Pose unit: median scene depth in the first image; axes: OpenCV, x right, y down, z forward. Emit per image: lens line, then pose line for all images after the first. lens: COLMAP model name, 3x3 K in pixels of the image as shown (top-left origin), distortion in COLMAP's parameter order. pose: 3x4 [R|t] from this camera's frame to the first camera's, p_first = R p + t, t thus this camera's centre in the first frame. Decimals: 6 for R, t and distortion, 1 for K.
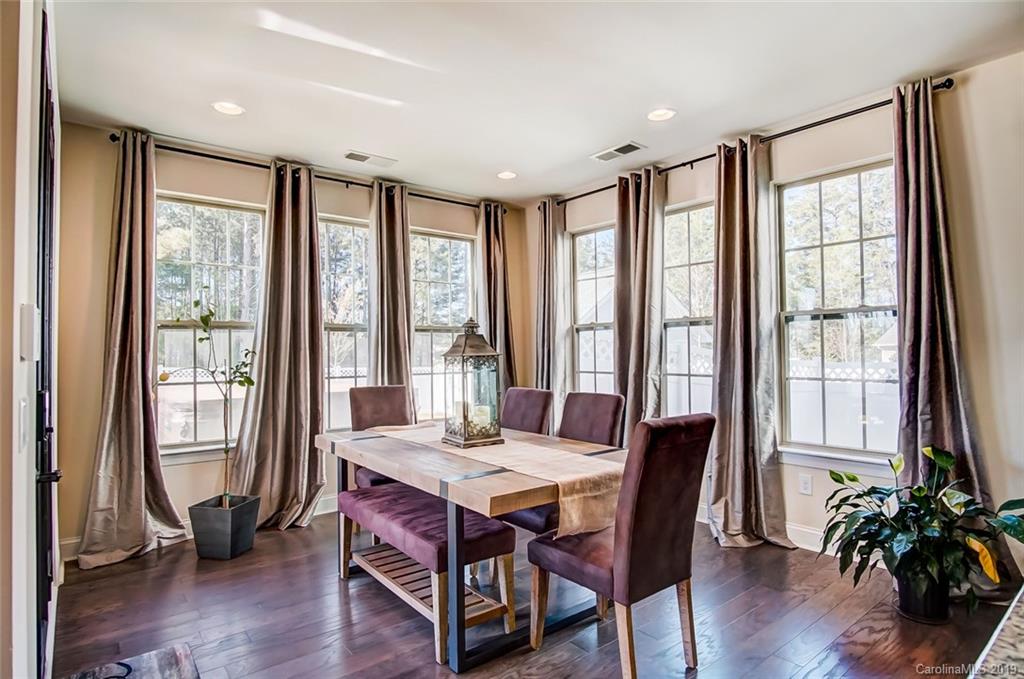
lens RADIAL K [[544.3, 0, 513.1], [0, 544.3, 340.3], [0, 0, 1]] dist [-0.017806, -0.000480]
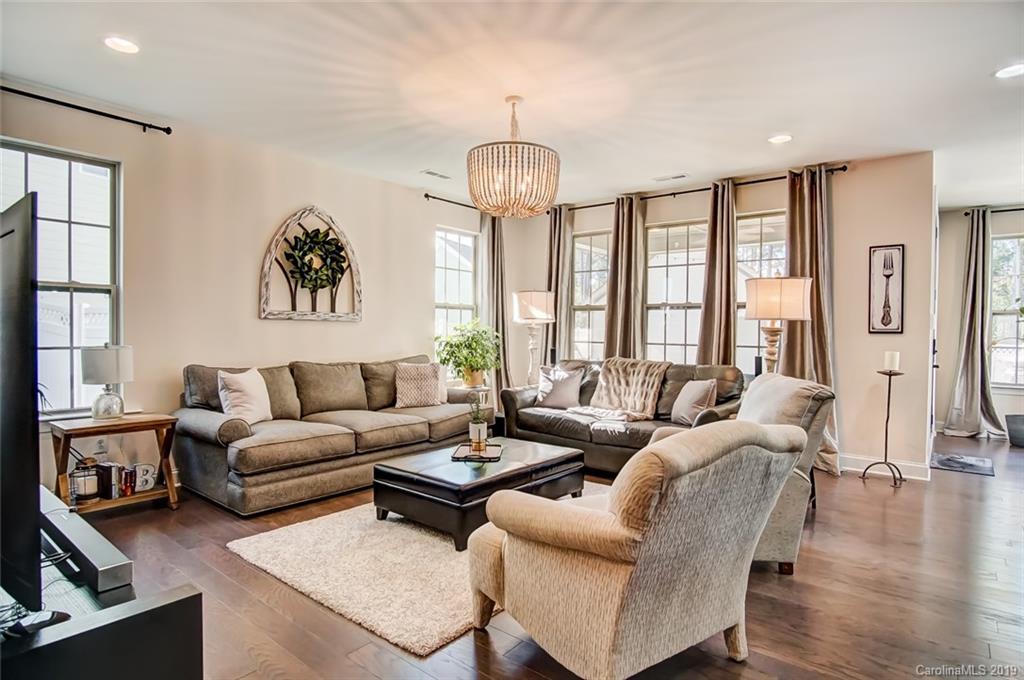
lens RADIAL K [[544.3, 0, 512.9], [0, 544.3, 336.9], [0, 0, 1]] dist [-0.017806, -0.000480]
pose [[0.211606, 0.026528, -0.976995, 0.737487], [0.002681, 0.999612, 0.027723, -0.003952], [0.977351, -0.008486, 0.211453, -0.914369]]
